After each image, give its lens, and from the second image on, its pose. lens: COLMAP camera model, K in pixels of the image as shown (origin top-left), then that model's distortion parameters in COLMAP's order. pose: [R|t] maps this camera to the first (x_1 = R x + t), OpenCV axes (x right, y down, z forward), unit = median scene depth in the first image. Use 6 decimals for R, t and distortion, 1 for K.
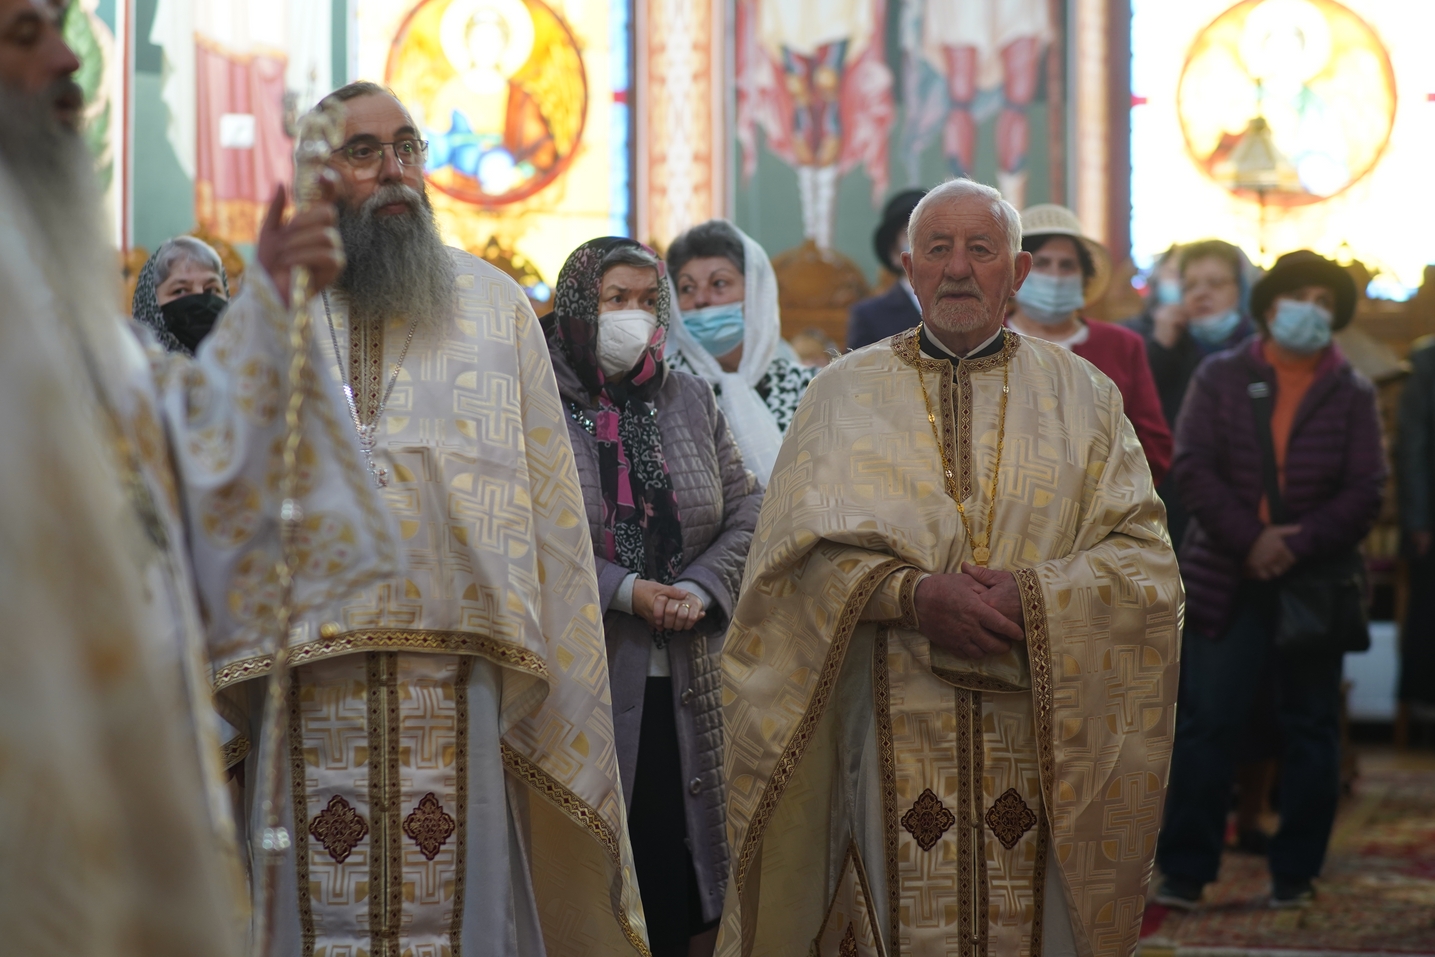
lens RADIAL K [[3314.2, 0, 725.9], [0, 3314.2, 483.0], [0, 0, 1]] dist [-0.309521, 0.000000]
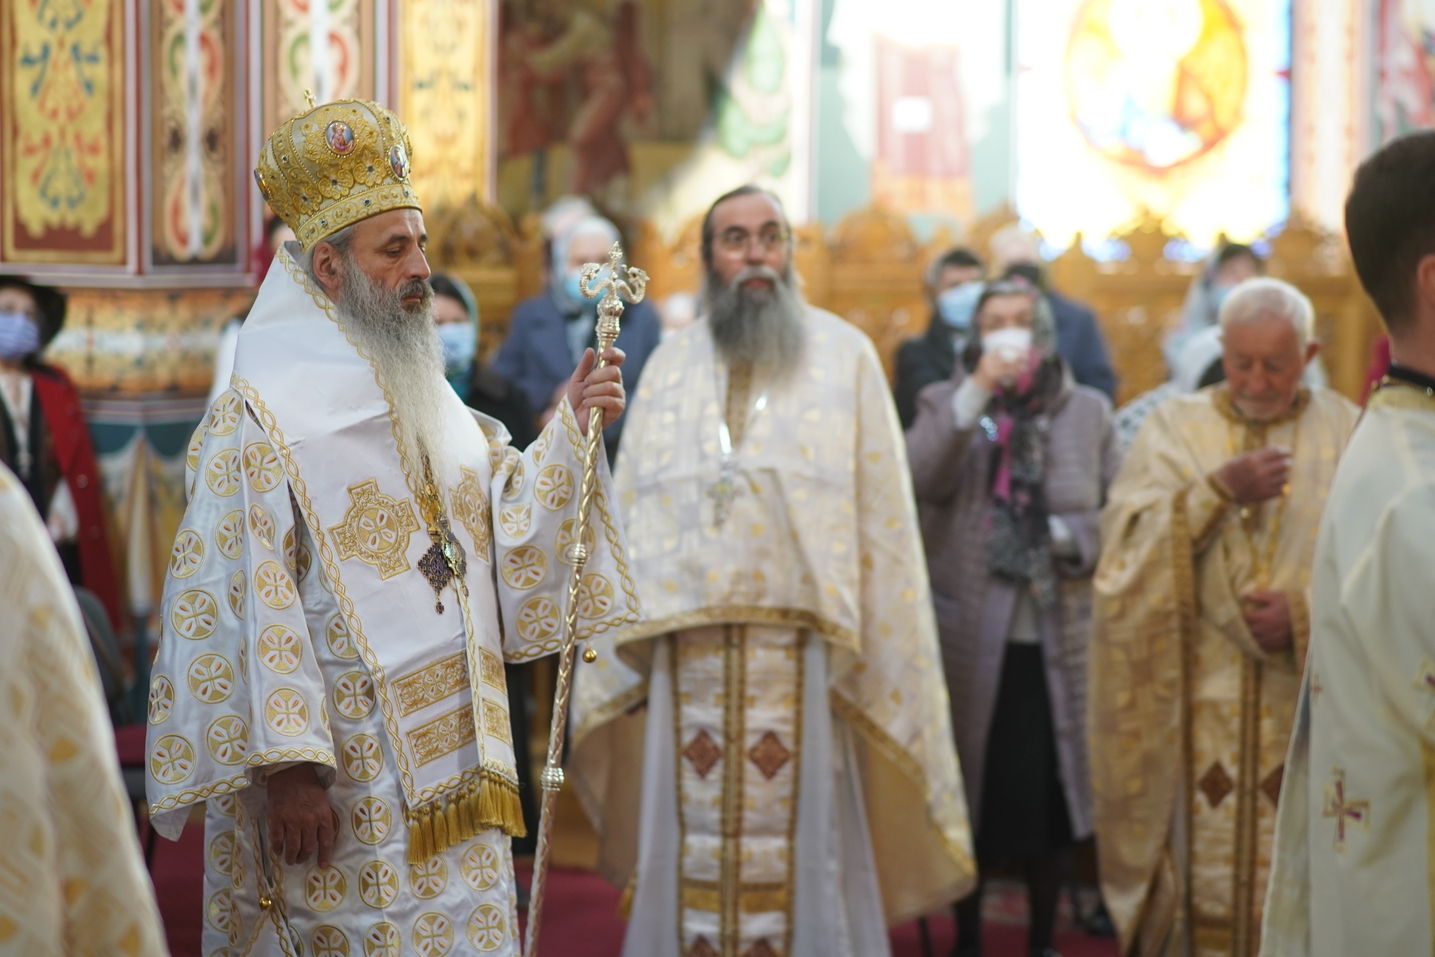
lens RADIAL K [[3314.2, 0, 719.8], [0, 3314.2, 475.8], [0, 0, 1]] dist [-0.309521, 0.000000]
pose [[0.950647, 0.027755, -0.309032, 0.294252], [-0.013462, 0.998743, 0.048286, -0.070514], [0.309983, -0.041742, 0.949825, -0.256399]]
